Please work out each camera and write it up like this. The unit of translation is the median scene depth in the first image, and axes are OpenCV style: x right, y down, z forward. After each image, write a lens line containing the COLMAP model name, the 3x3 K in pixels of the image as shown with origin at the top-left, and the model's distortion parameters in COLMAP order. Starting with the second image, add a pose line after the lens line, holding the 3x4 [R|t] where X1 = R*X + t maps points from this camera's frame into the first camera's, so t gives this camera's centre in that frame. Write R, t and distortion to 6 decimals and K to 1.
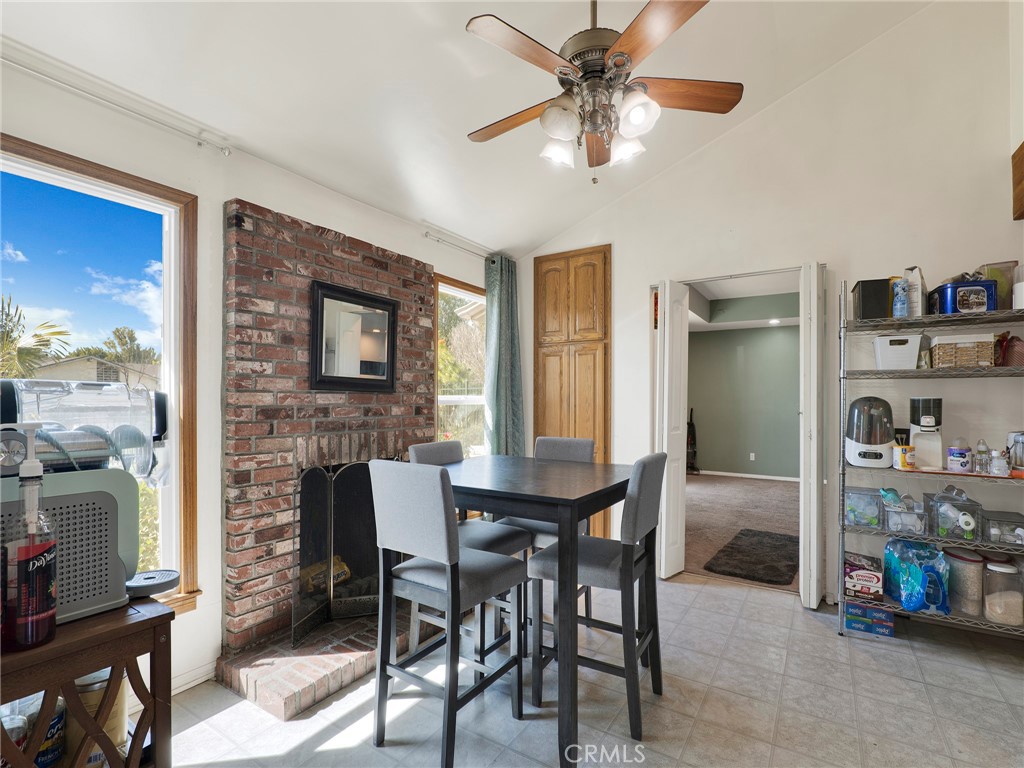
lens RADIAL K [[498.5, 0, 514.6], [0, 498.5, 398.0], [0, 0, 1]] dist [-0.003738, 0.000120]
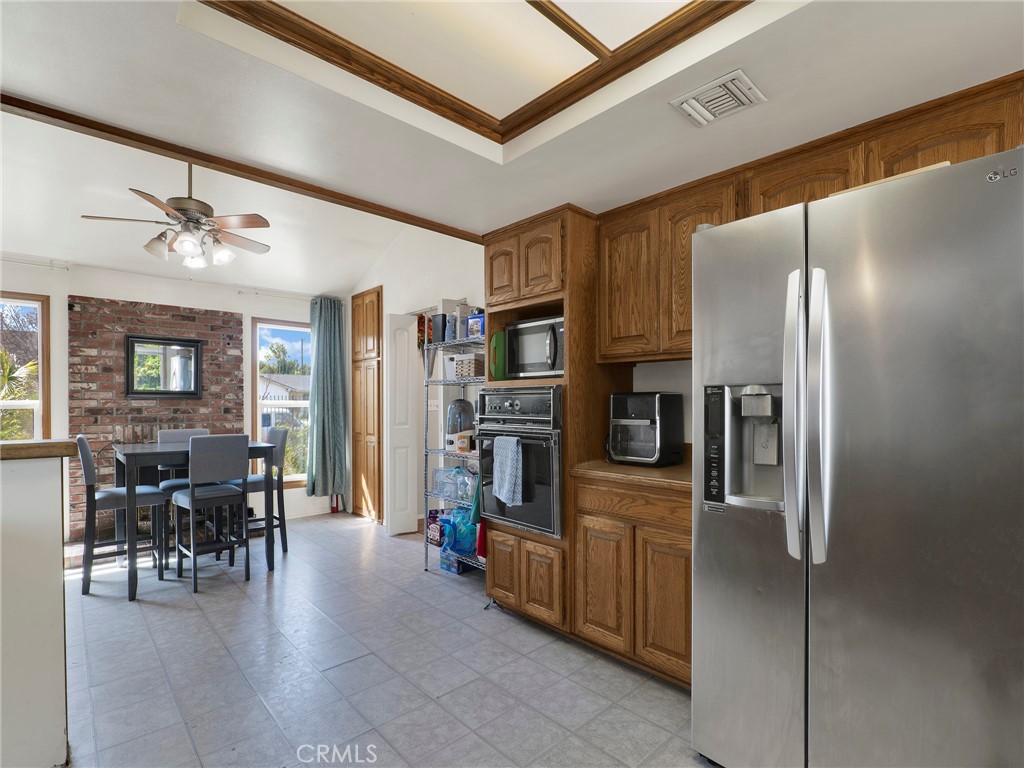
lens RADIAL K [[496.5, 0, 506.3], [0, 496.5, 403.9], [0, 0, 1]] dist [-0.004967, 0.000012]
pose [[0.962811, -0.005828, -0.270115, 1.300434], [0.007499, 0.999959, 0.005155, 0.004549], [0.270073, -0.006989, 0.962814, -0.285639]]
